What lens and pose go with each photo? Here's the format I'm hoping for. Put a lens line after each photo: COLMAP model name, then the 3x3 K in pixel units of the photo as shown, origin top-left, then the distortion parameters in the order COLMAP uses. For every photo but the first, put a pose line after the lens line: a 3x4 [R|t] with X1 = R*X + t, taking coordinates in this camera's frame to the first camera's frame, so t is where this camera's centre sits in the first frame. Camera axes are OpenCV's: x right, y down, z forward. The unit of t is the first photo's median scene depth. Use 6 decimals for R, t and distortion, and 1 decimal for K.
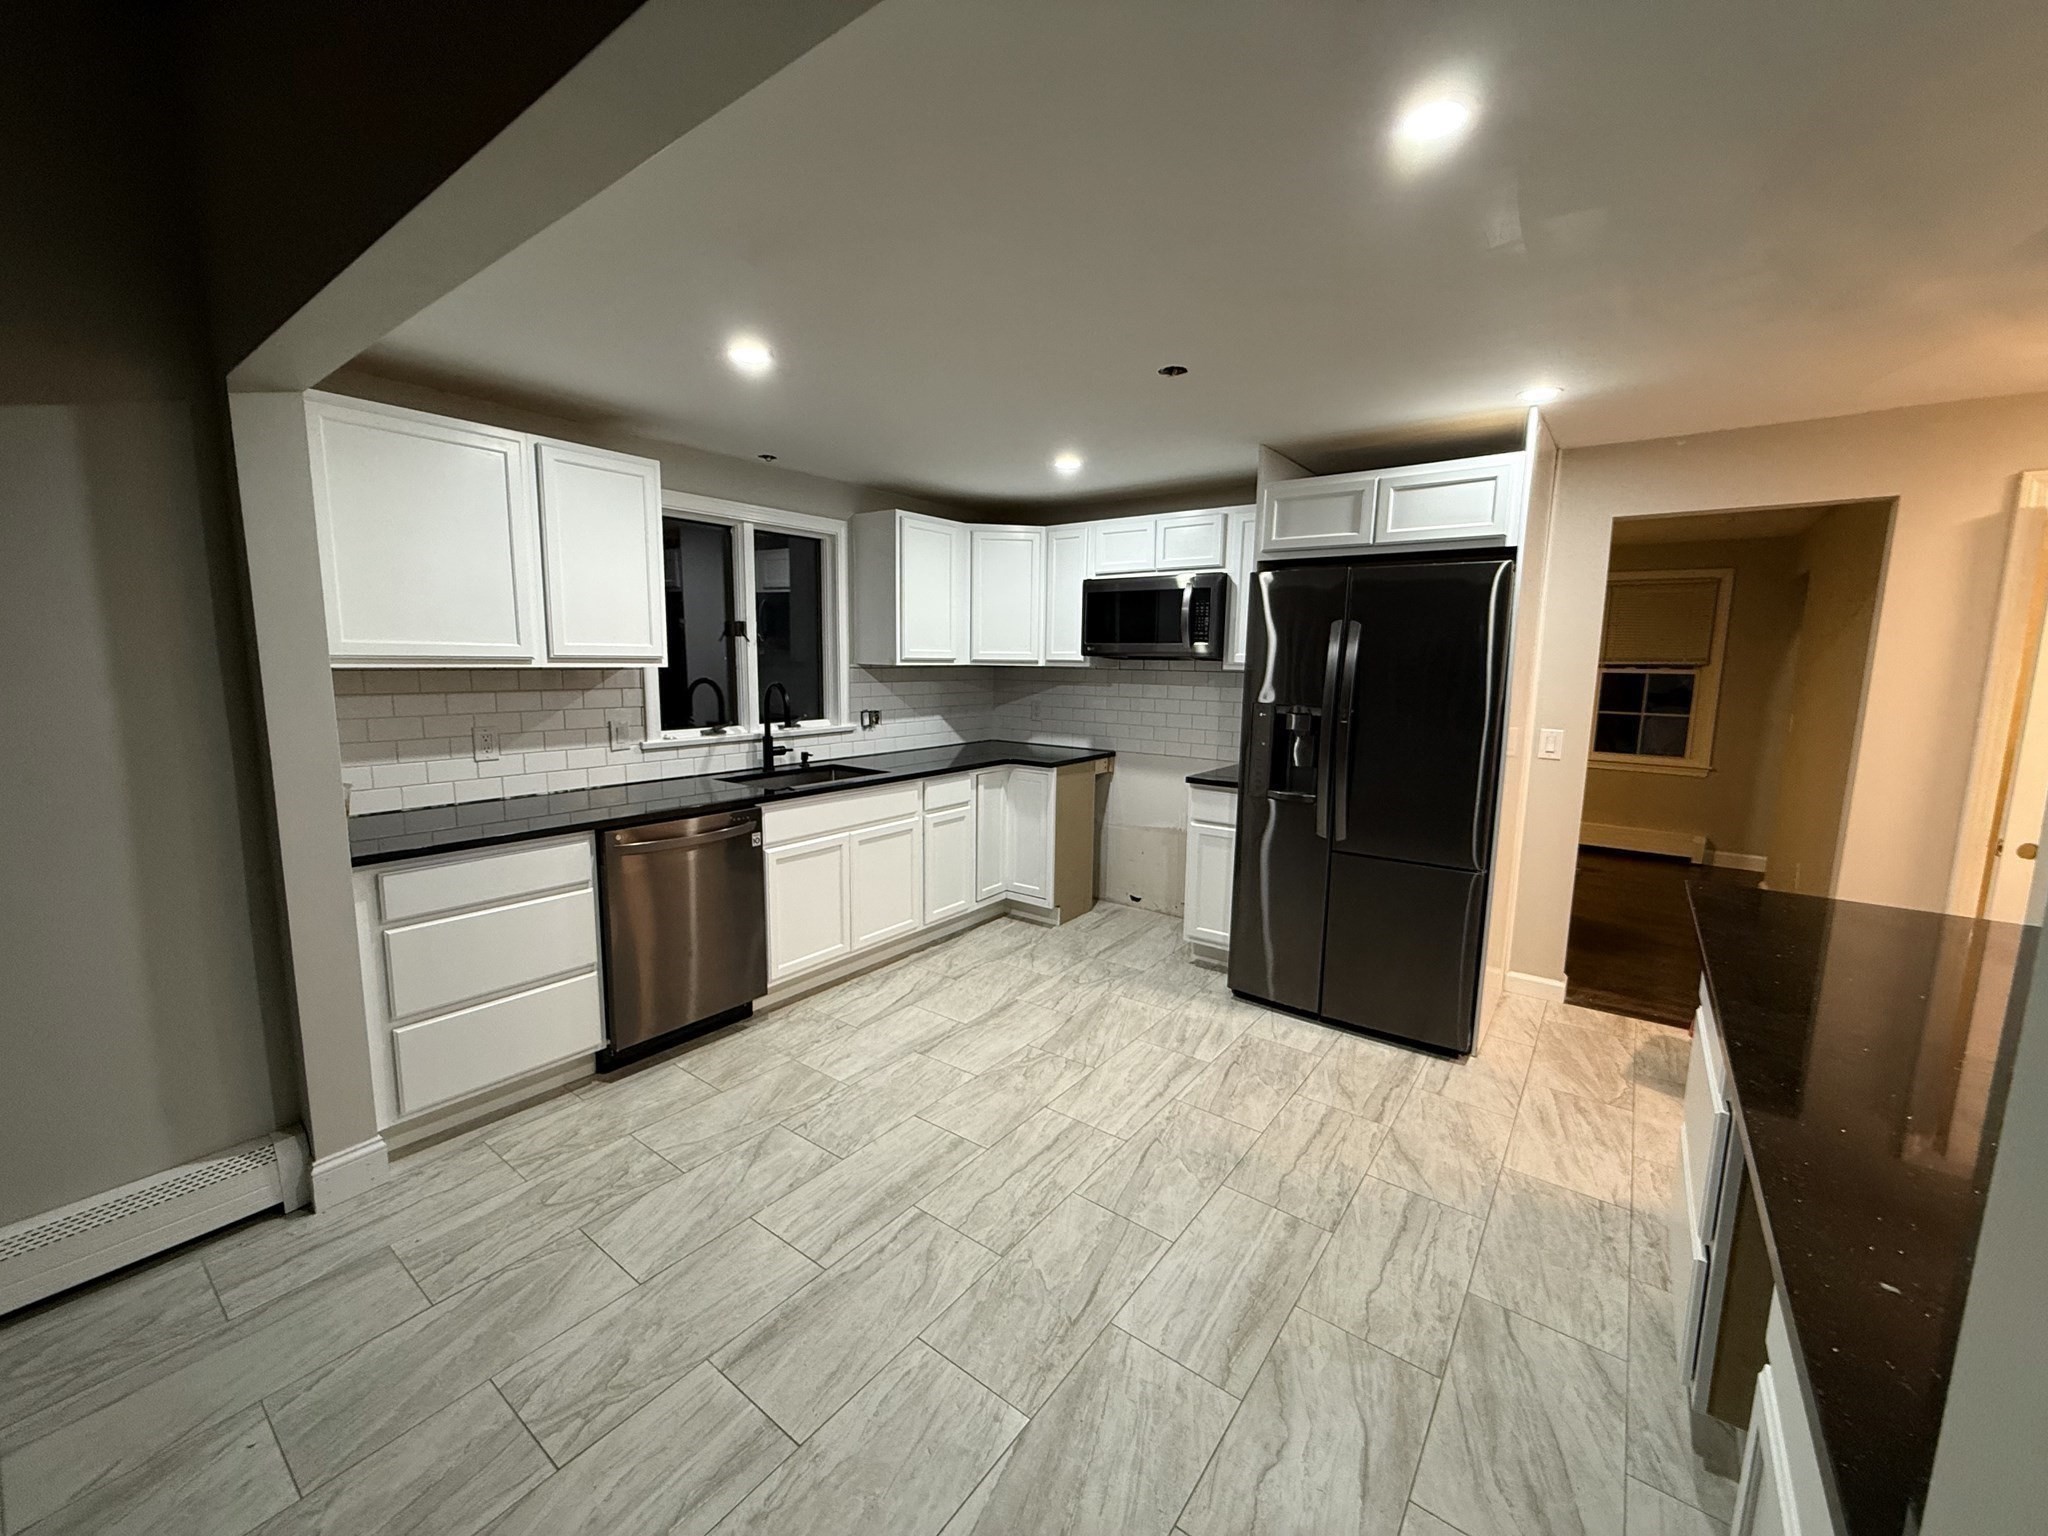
lens RADIAL K [[808.7, 0, 1024.0], [0, 808.7, 768.0], [0, 0, 1]] dist [-0.000759, -0.000097]
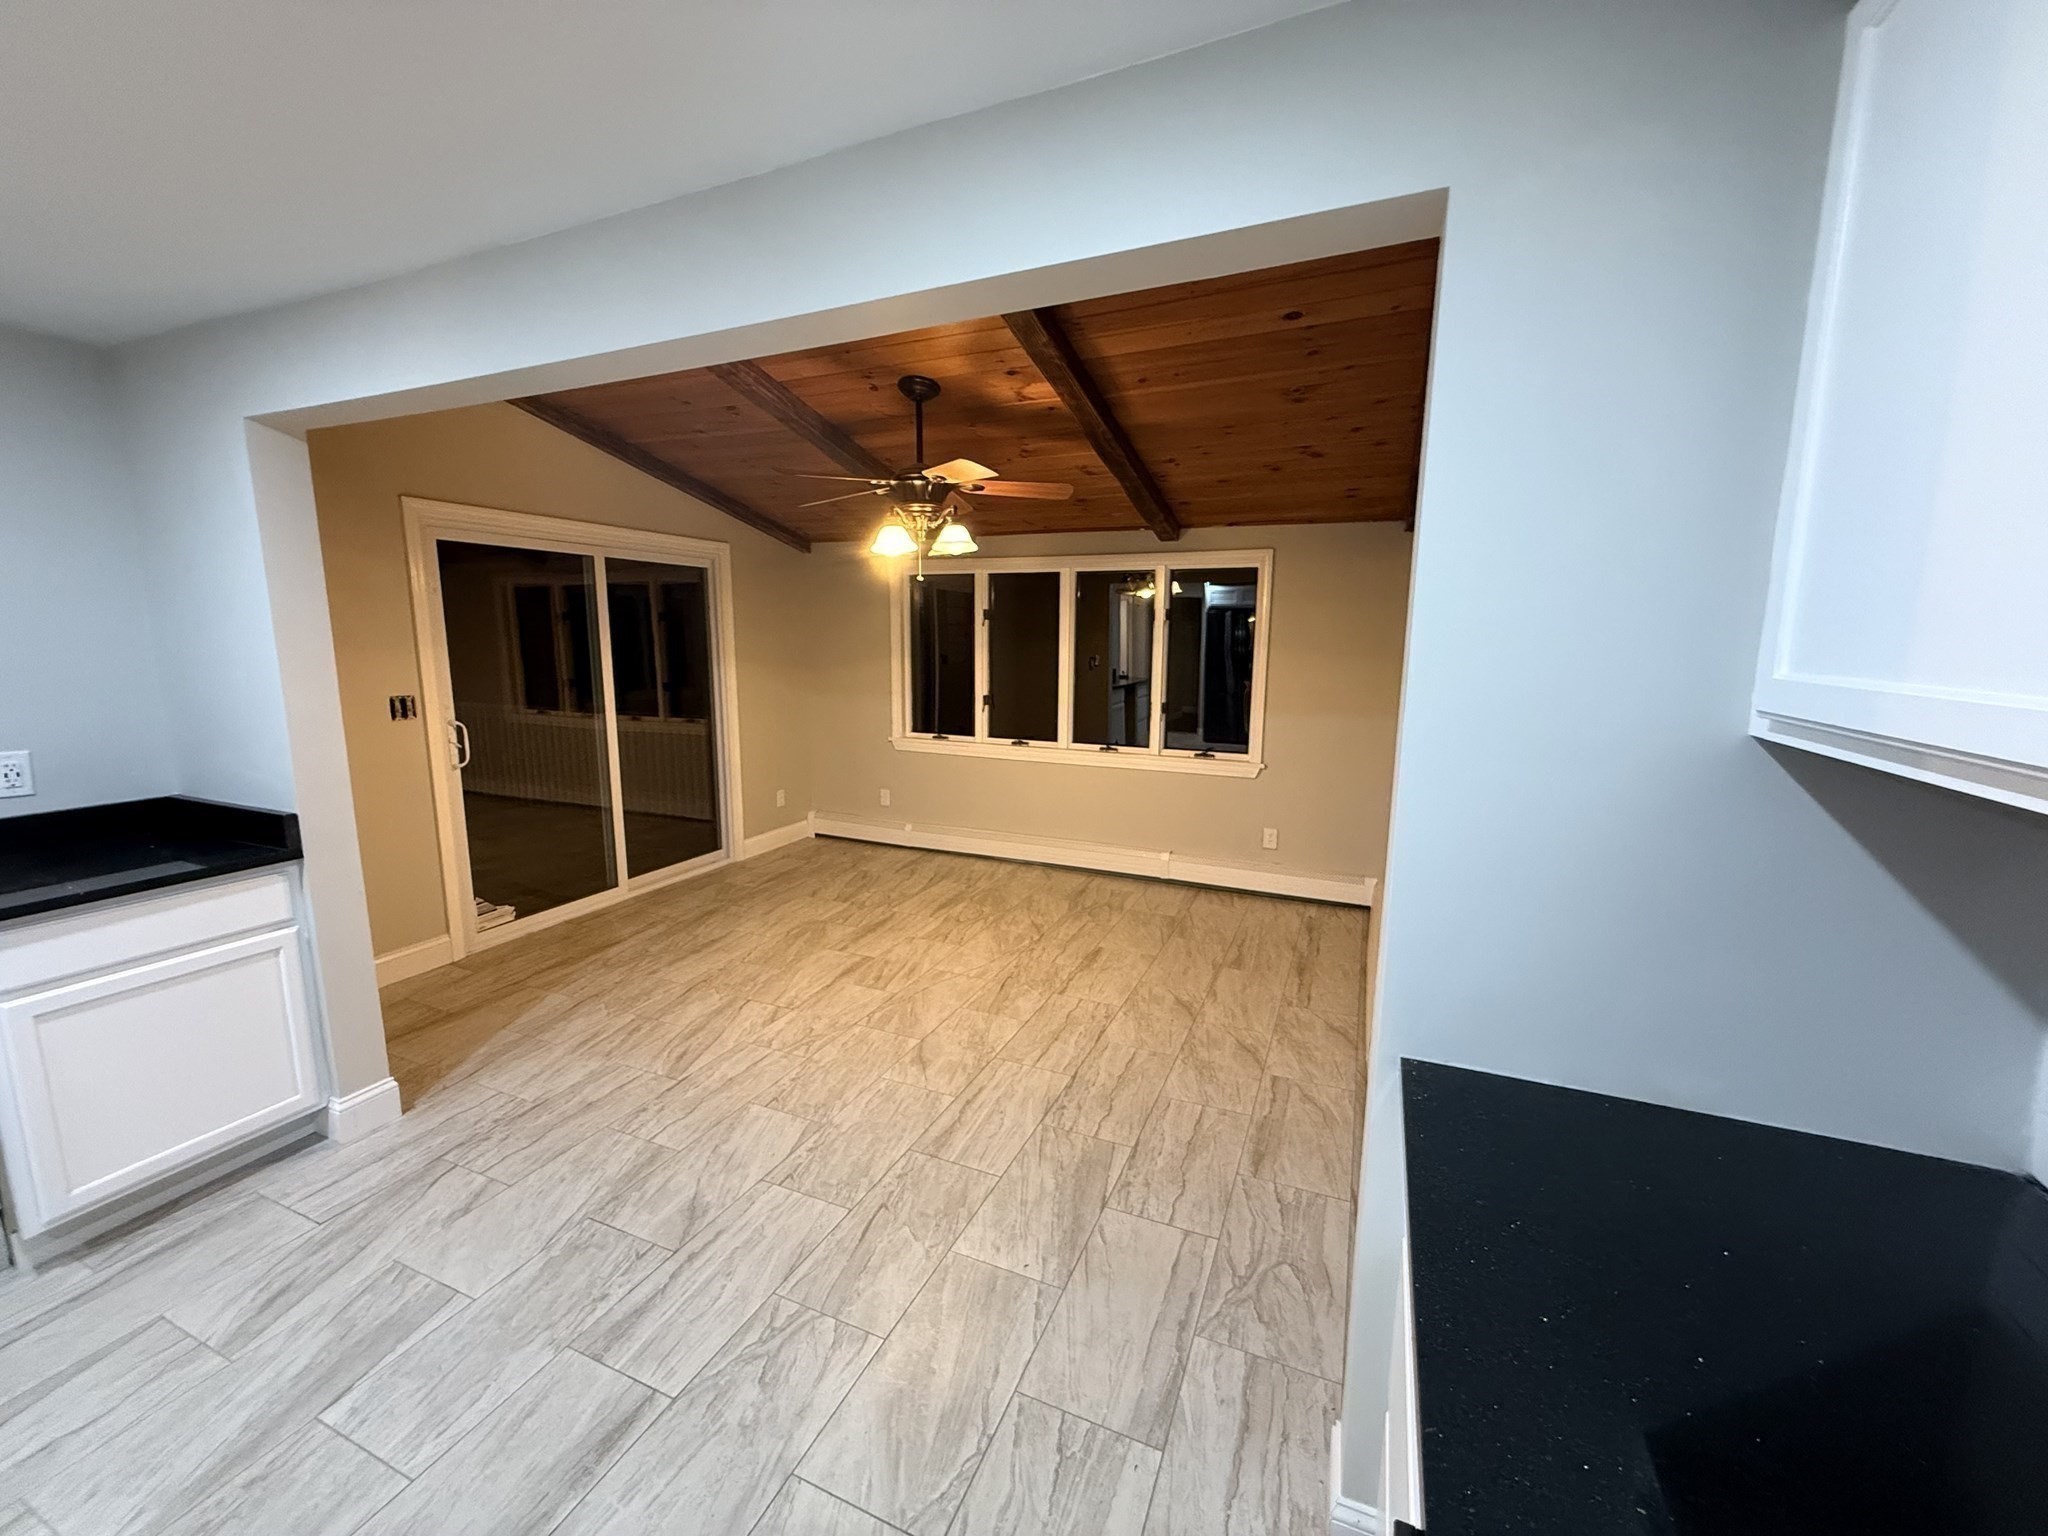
lens RADIAL K [[808.7, 0, 1024.0], [0, 808.7, 768.0], [0, 0, 1]] dist [-0.000759, -0.000097]
pose [[-0.970687, 0.017896, -0.239681, -0.592569], [-0.053747, 0.955809, 0.289035, -0.293207], [0.234262, 0.293445, -0.926829, 1.808306]]
